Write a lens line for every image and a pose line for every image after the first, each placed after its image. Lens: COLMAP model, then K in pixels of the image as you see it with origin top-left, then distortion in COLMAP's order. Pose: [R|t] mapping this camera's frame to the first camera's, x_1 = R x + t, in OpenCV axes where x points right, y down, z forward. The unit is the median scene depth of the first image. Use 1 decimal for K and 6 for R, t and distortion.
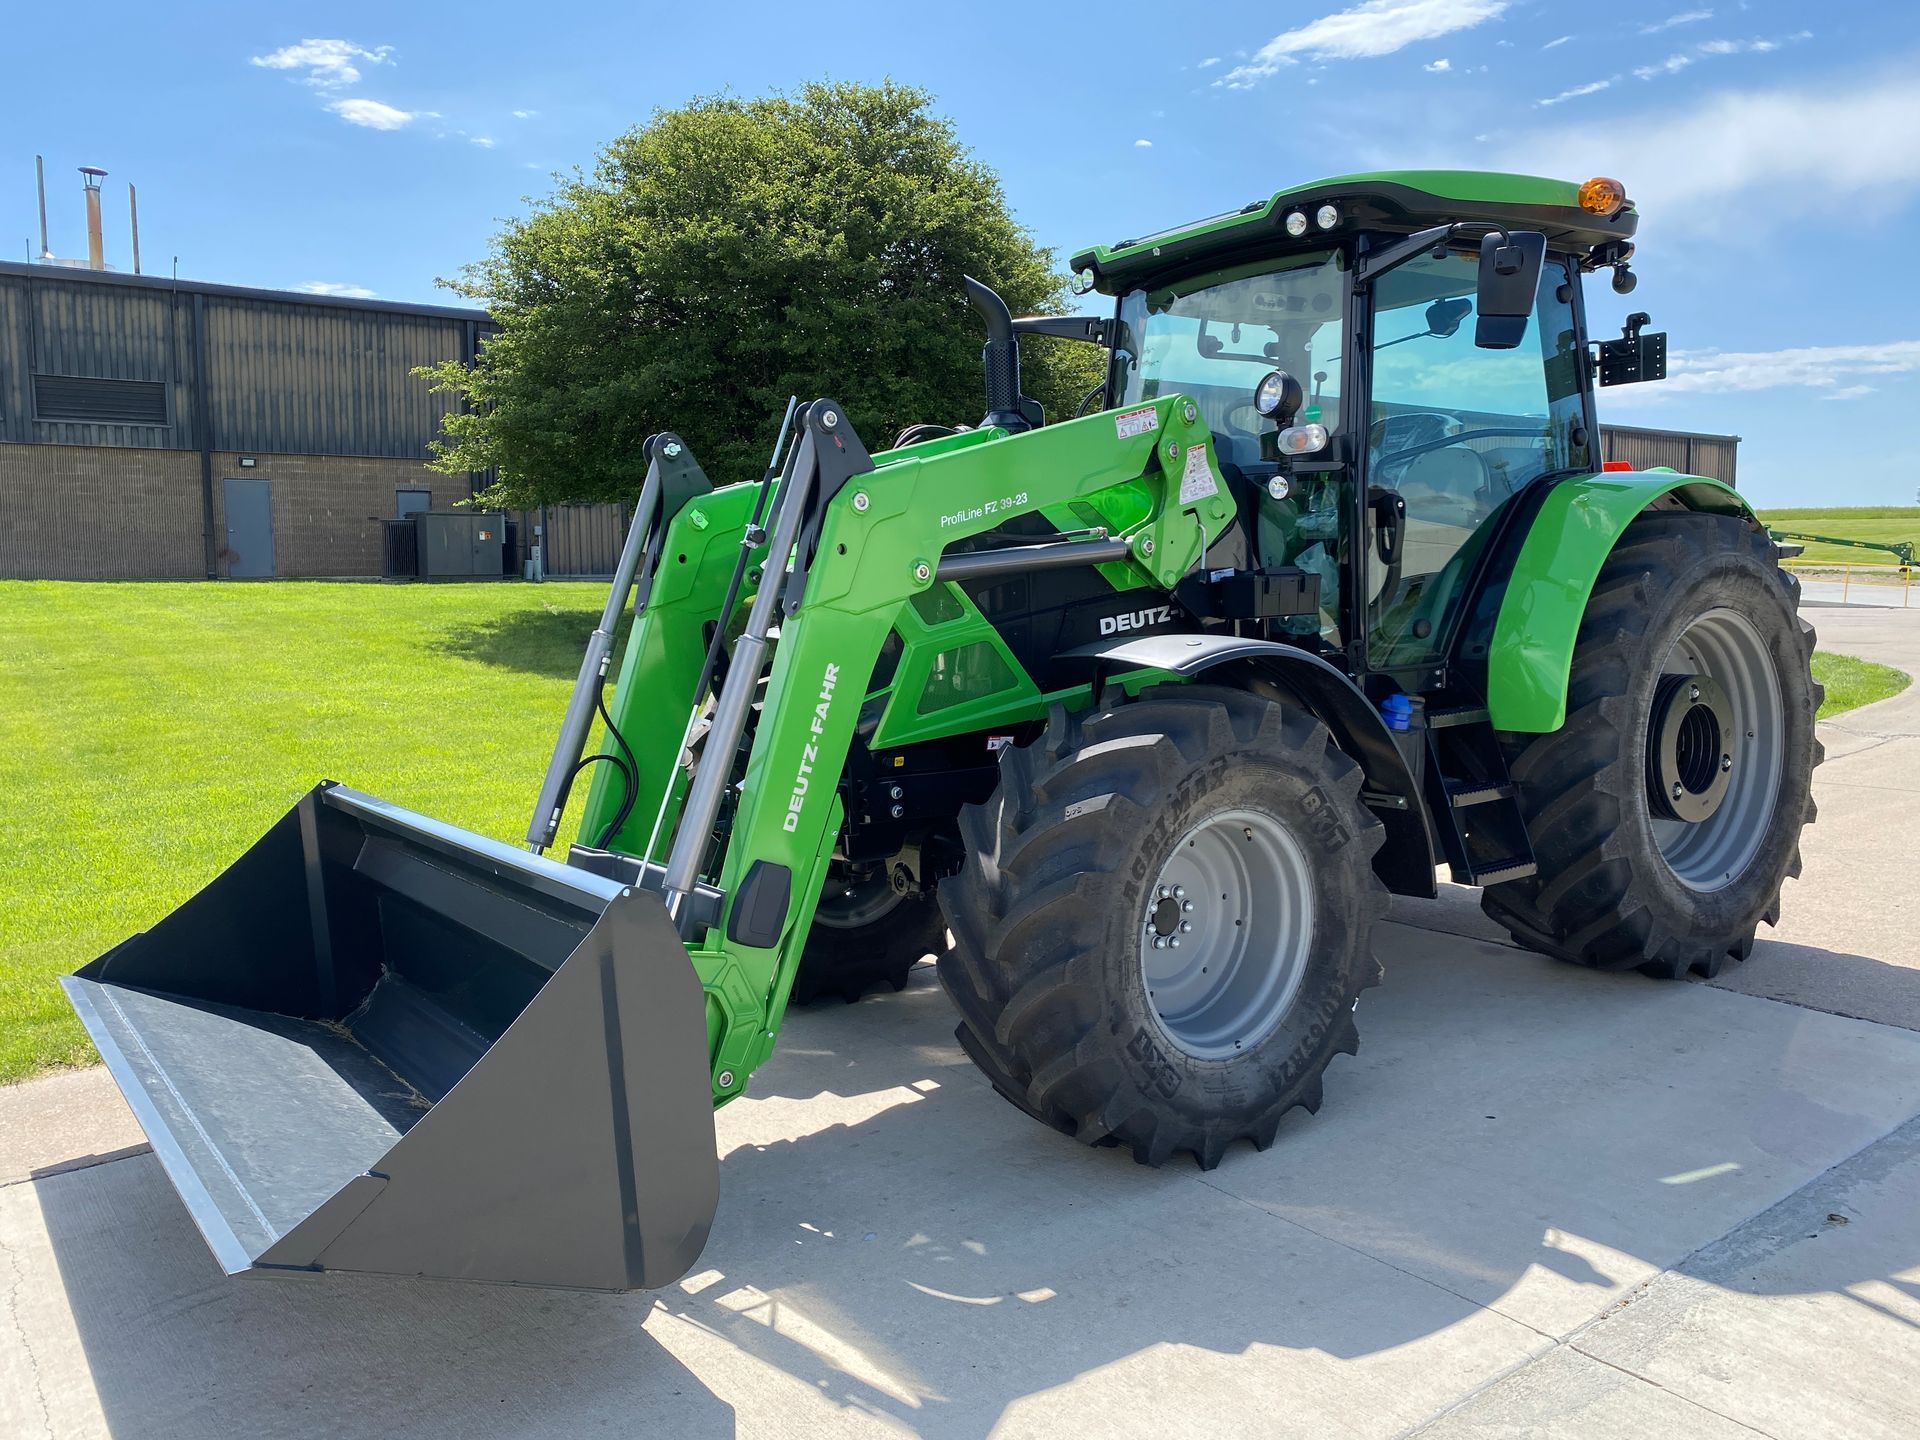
lens RADIAL K [[1462.5, 0, 950.2], [0, 1462.5, 712.5], [0, 0, 1]] dist [0.027294, -0.026012]
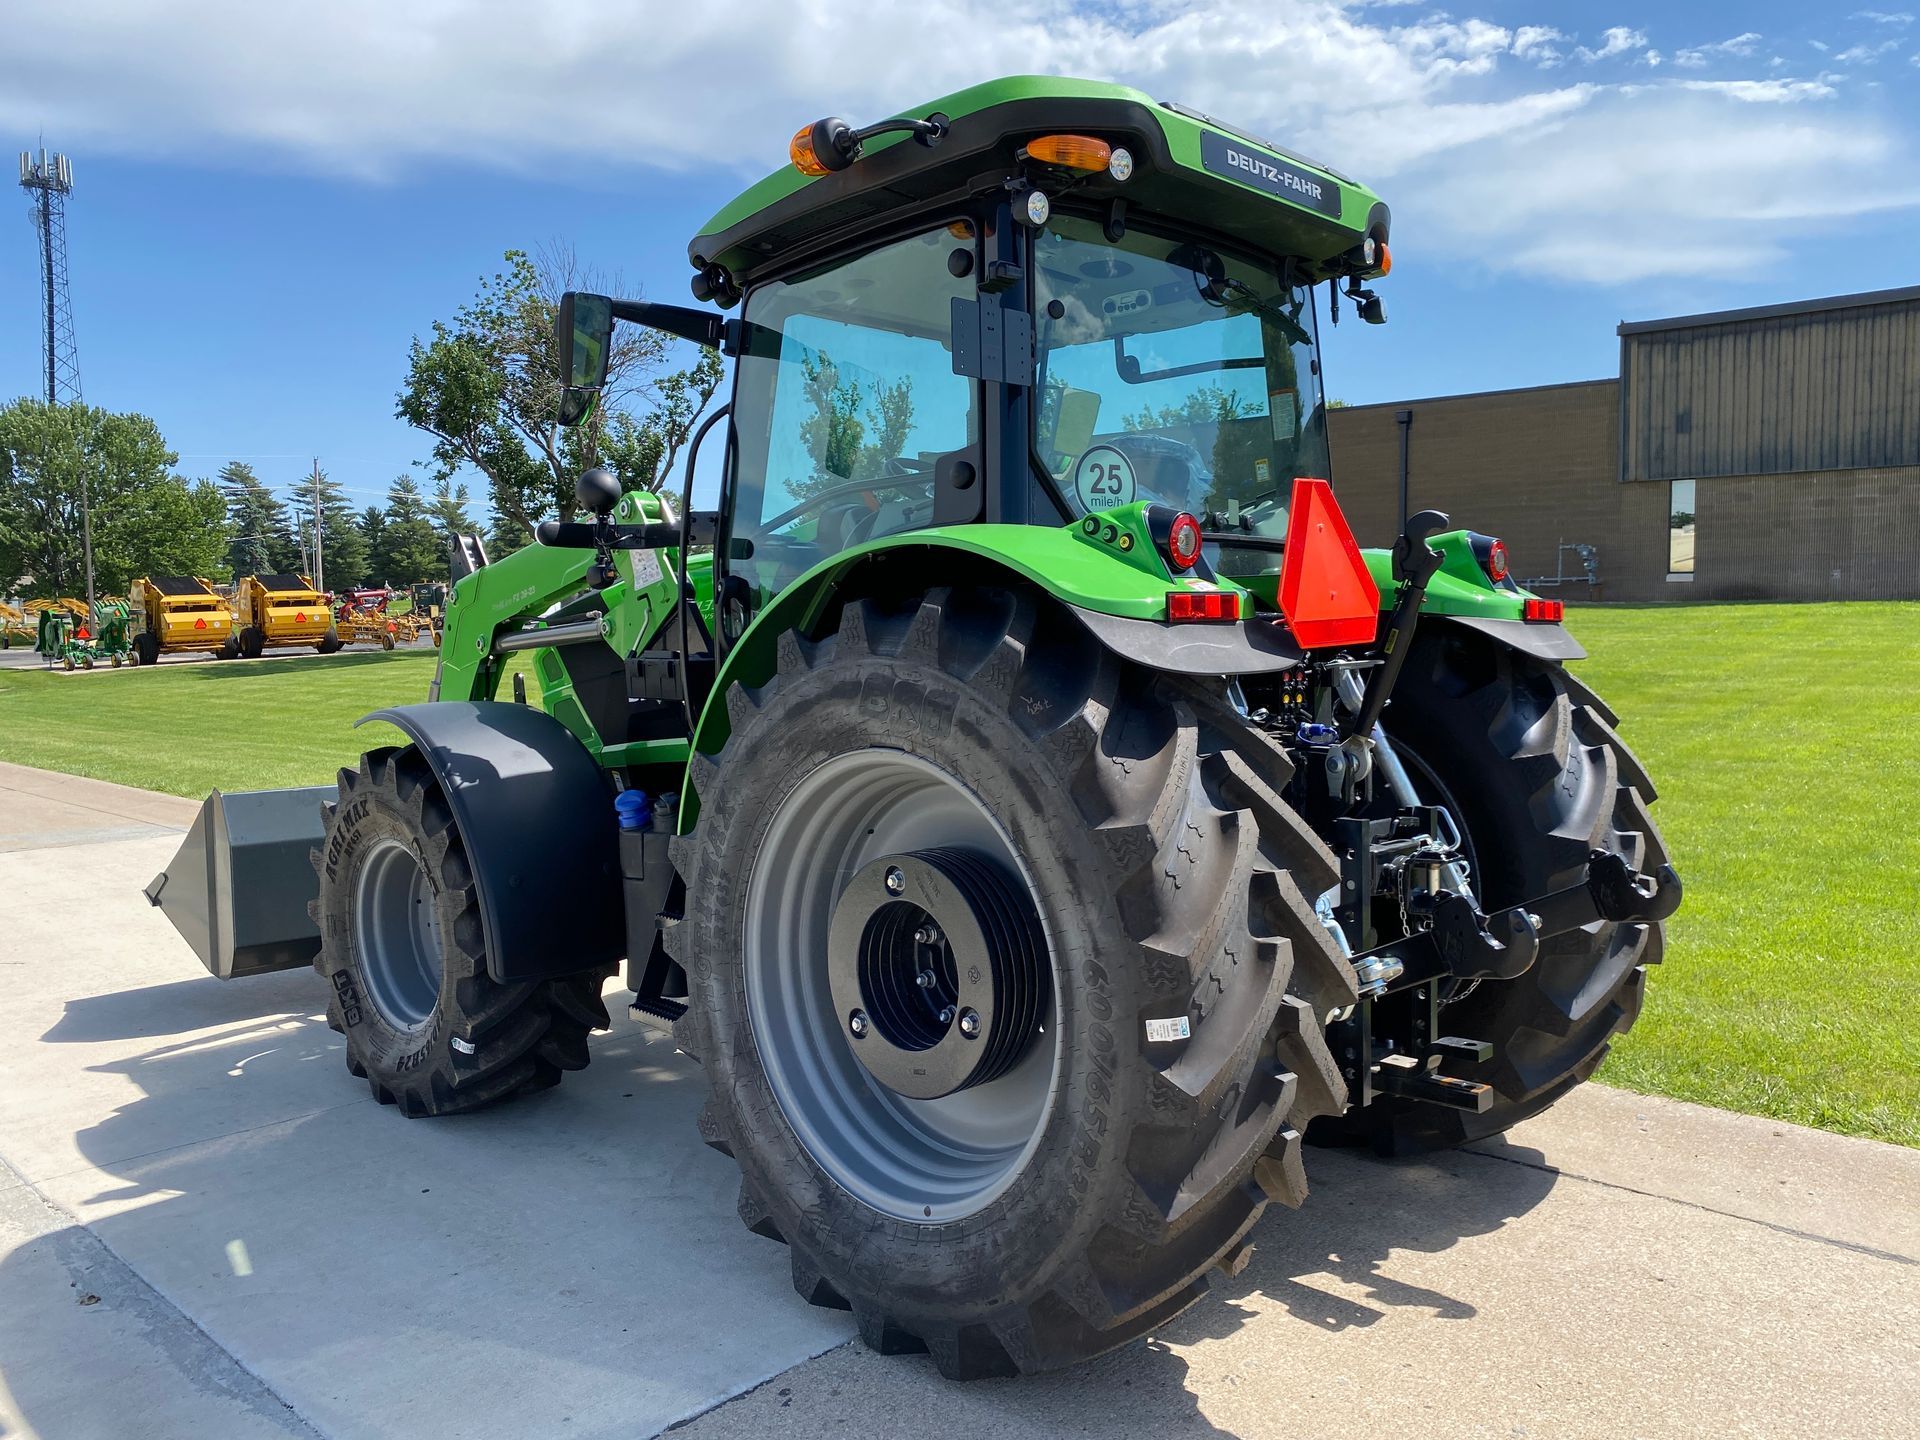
lens RADIAL K [[1462.5, 0, 968.1], [0, 1462.5, 704.2], [0, 0, 1]] dist [0.027294, -0.026012]
pose [[0.152012, 0.077237, -0.985356, 1.396354], [-0.088947, 0.993966, 0.064190, -0.162442], [0.984368, 0.077887, 0.157965, 1.166315]]
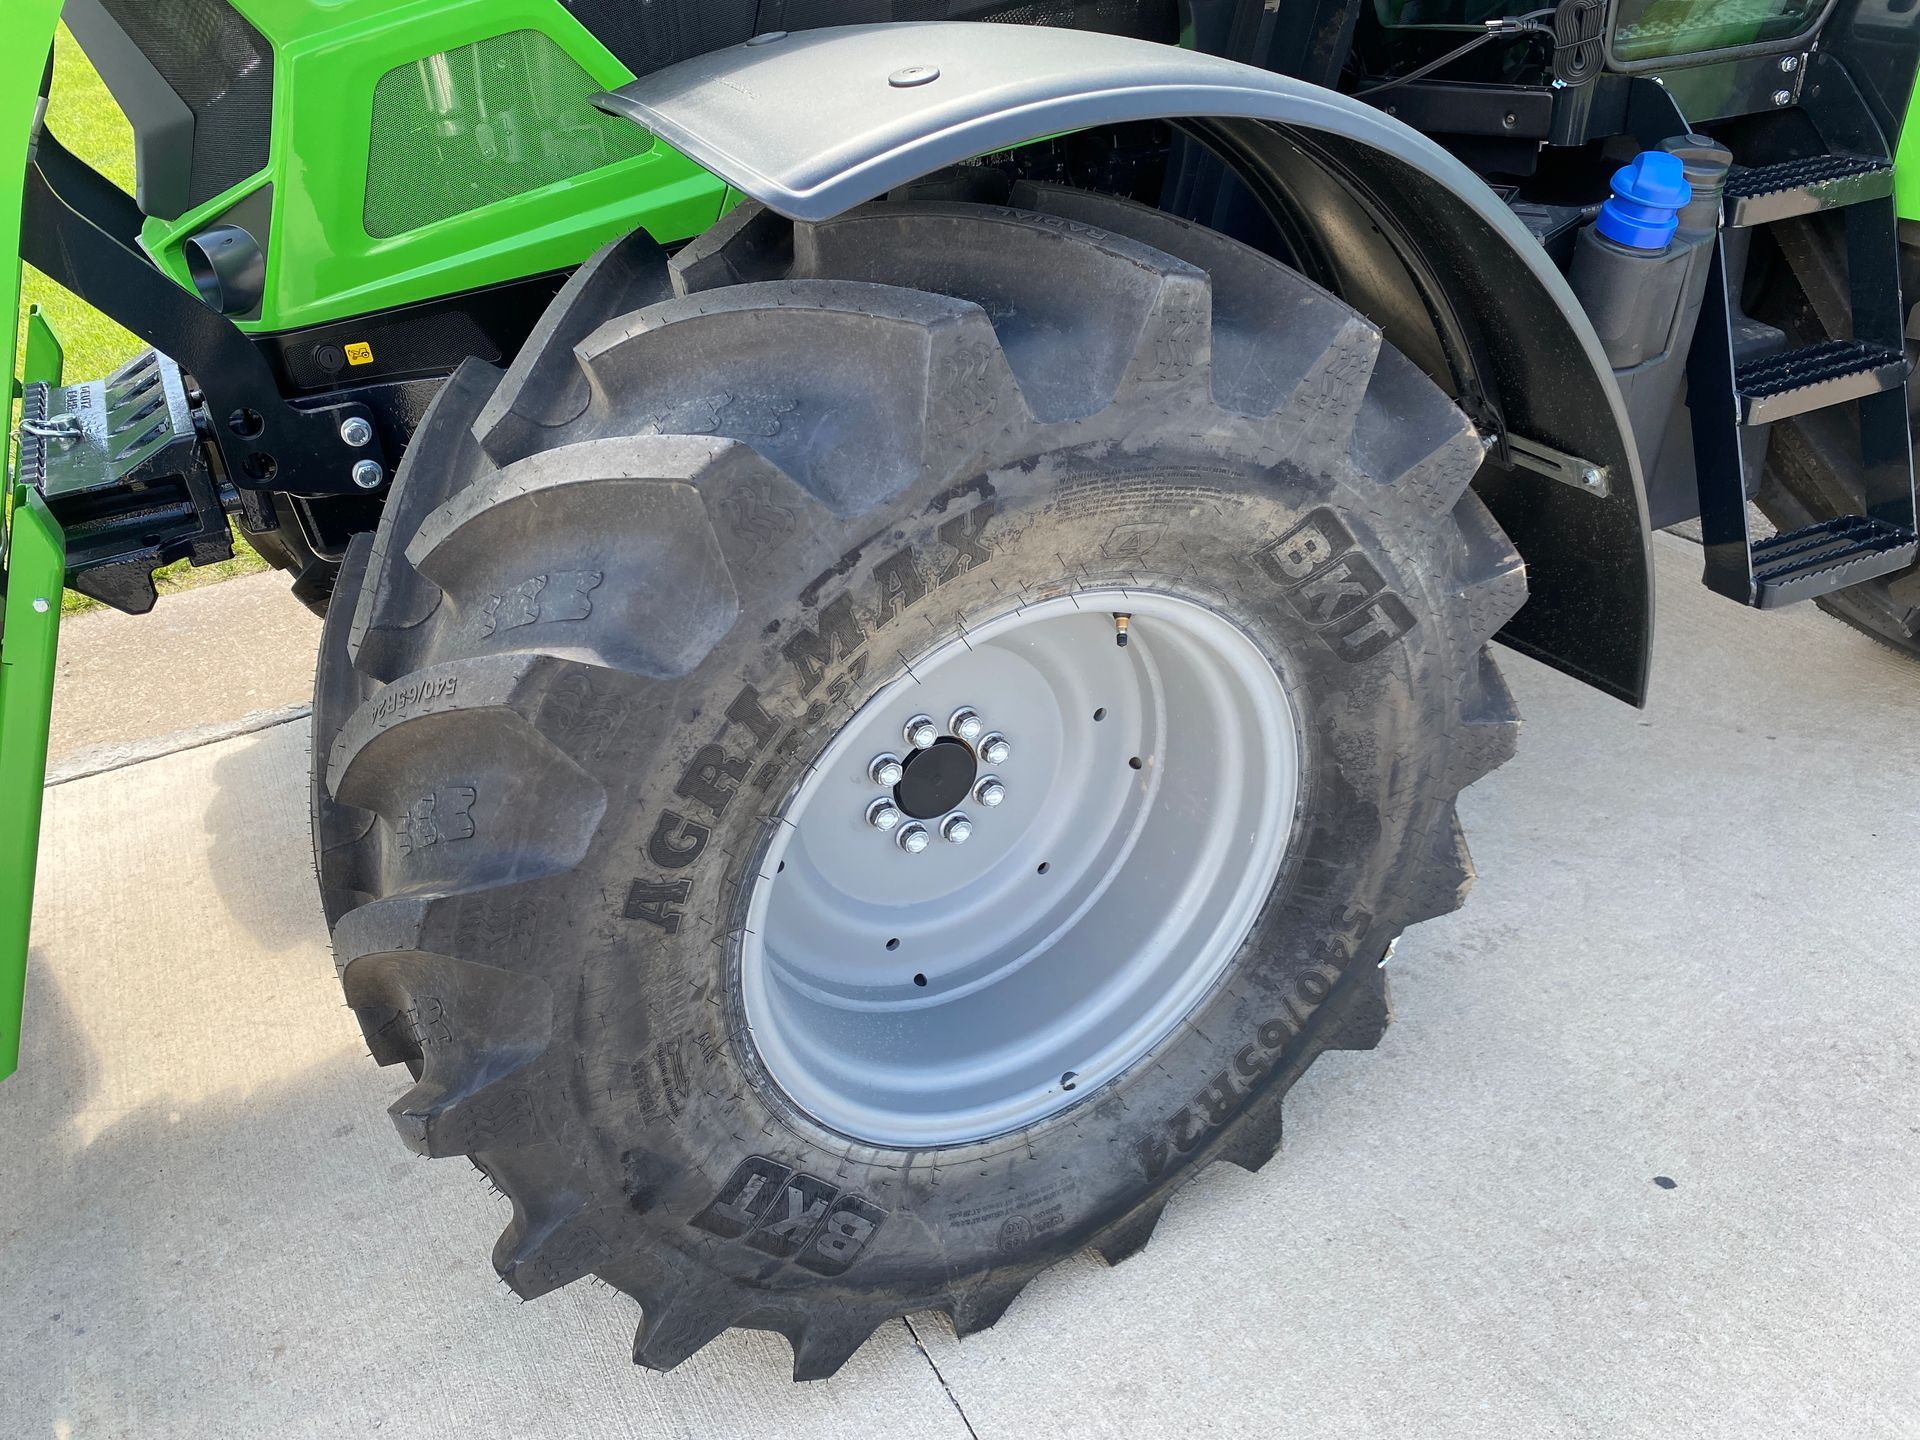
lens RADIAL K [[1462.5, 0, 941.2], [0, 1462.5, 740.5], [0, 0, 1]] dist [0.027294, -0.026012]
pose [[0.987445, 0.058701, -0.146652, 0.202026], [0.013440, 0.893803, 0.448258, -0.055187], [0.157391, -0.444601, 0.881792, 0.612473]]
